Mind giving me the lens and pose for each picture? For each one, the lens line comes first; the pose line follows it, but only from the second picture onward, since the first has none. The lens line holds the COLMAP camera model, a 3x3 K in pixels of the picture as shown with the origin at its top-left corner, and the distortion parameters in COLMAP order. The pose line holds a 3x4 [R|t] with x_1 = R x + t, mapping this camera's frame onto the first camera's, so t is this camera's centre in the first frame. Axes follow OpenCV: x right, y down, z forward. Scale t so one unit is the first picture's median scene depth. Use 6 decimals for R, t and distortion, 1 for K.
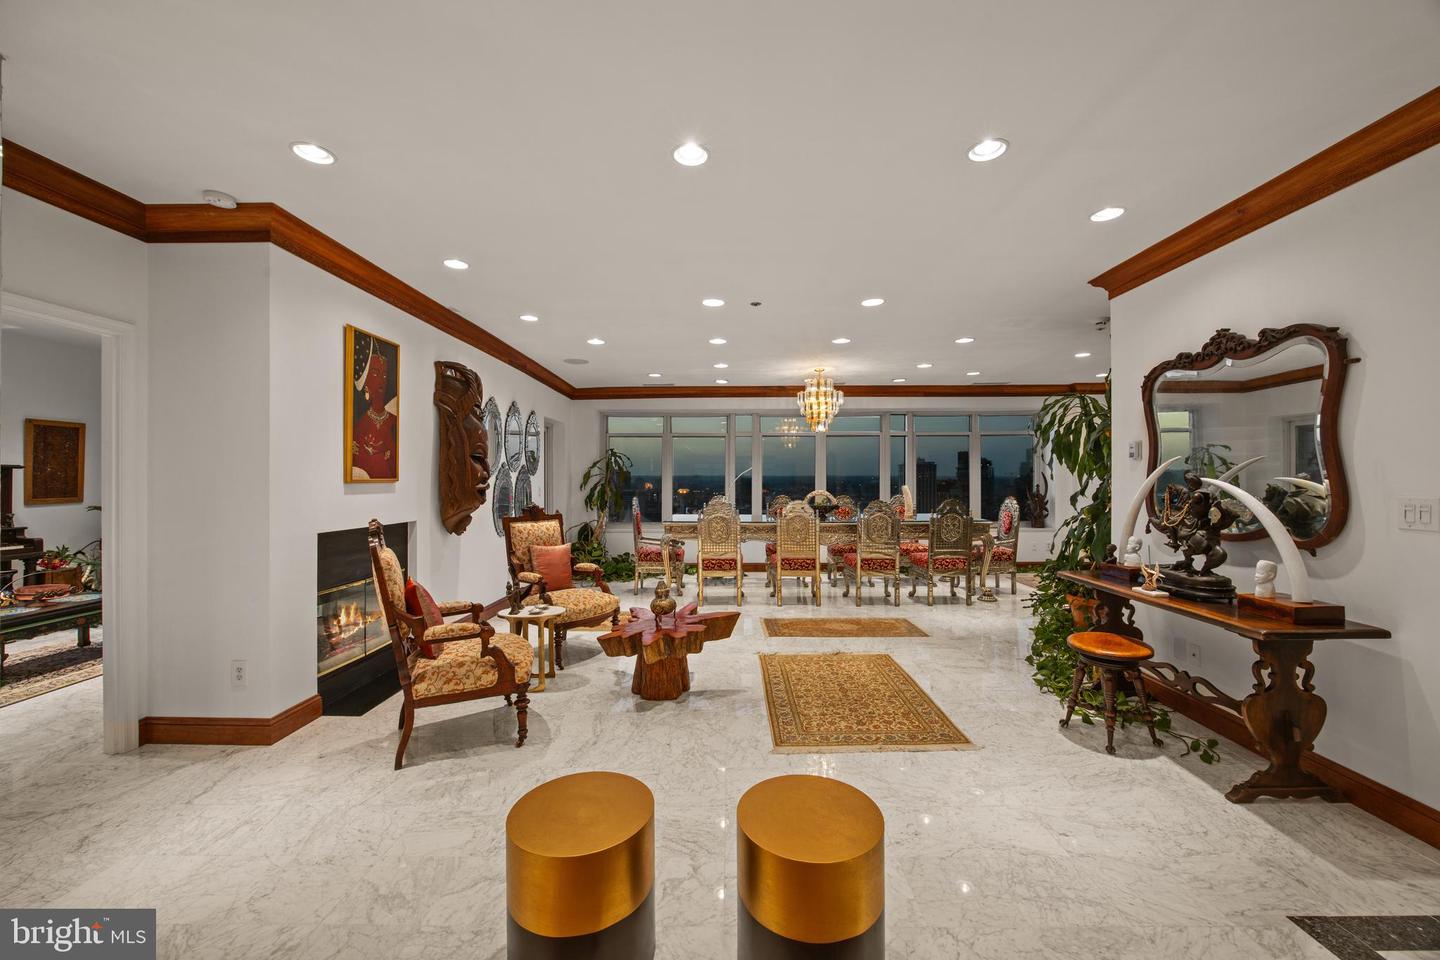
lens RADIAL K [[553.9, 0, 734.2], [0, 553.9, 475.1], [0, 0, 1]] dist [-0.003610, -0.000077]
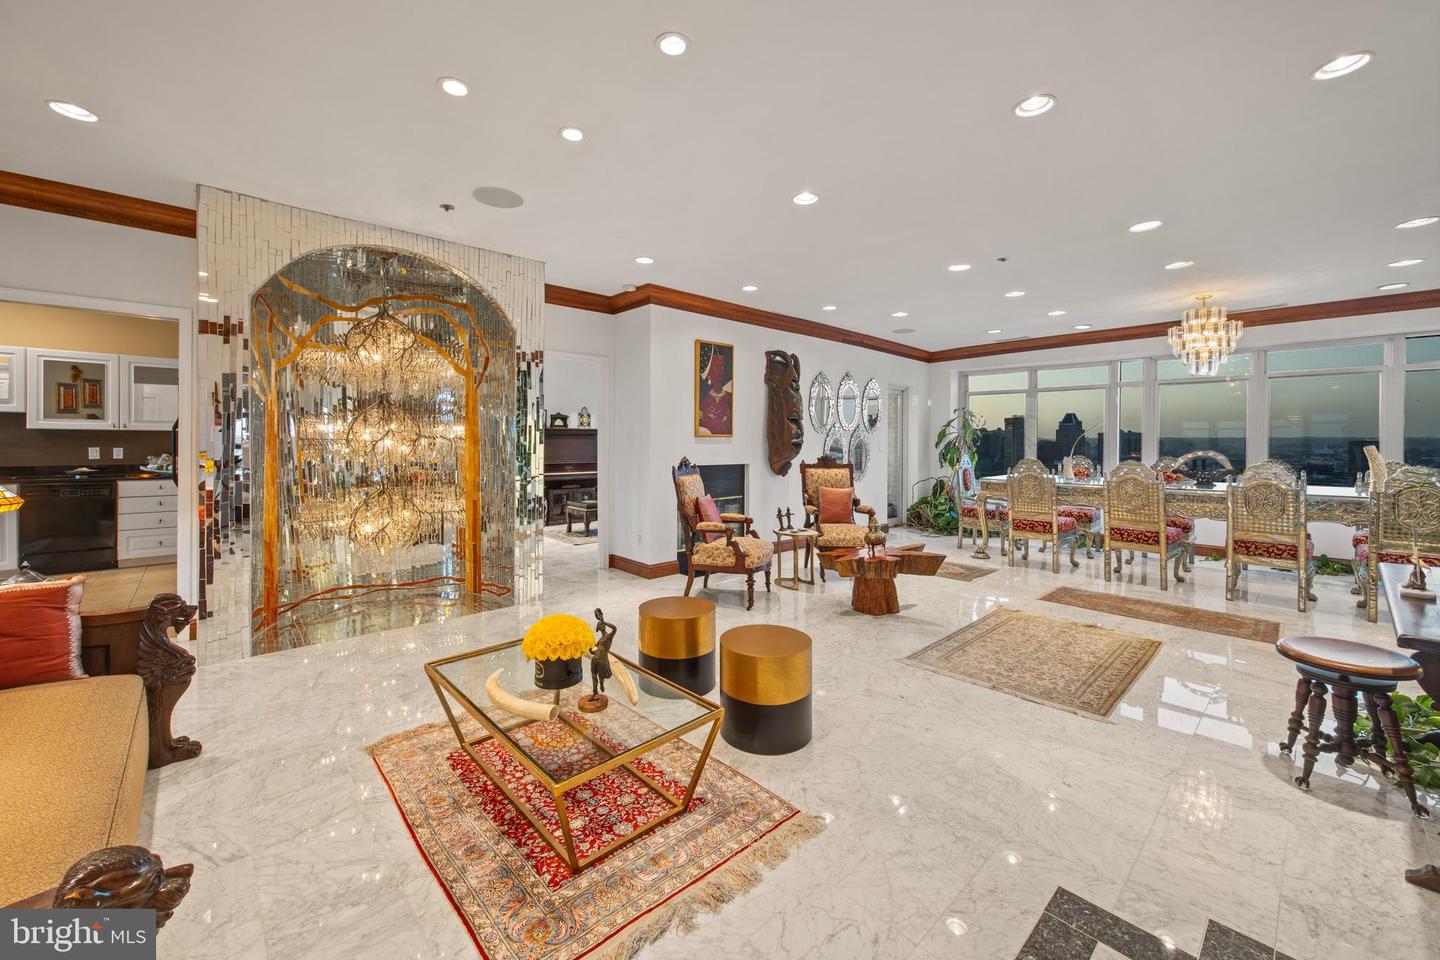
lens RADIAL K [[563.4, 0, 720.0], [0, 563.4, 435.0], [0, 0, 1]] dist [-0.002225, -0.000098]
pose [[0.687024, -0.003944, -0.726624, 0.542984], [0.001652, 0.999991, -0.003866, 0.015190], [0.726633, 0.001456, 0.687025, -0.089401]]
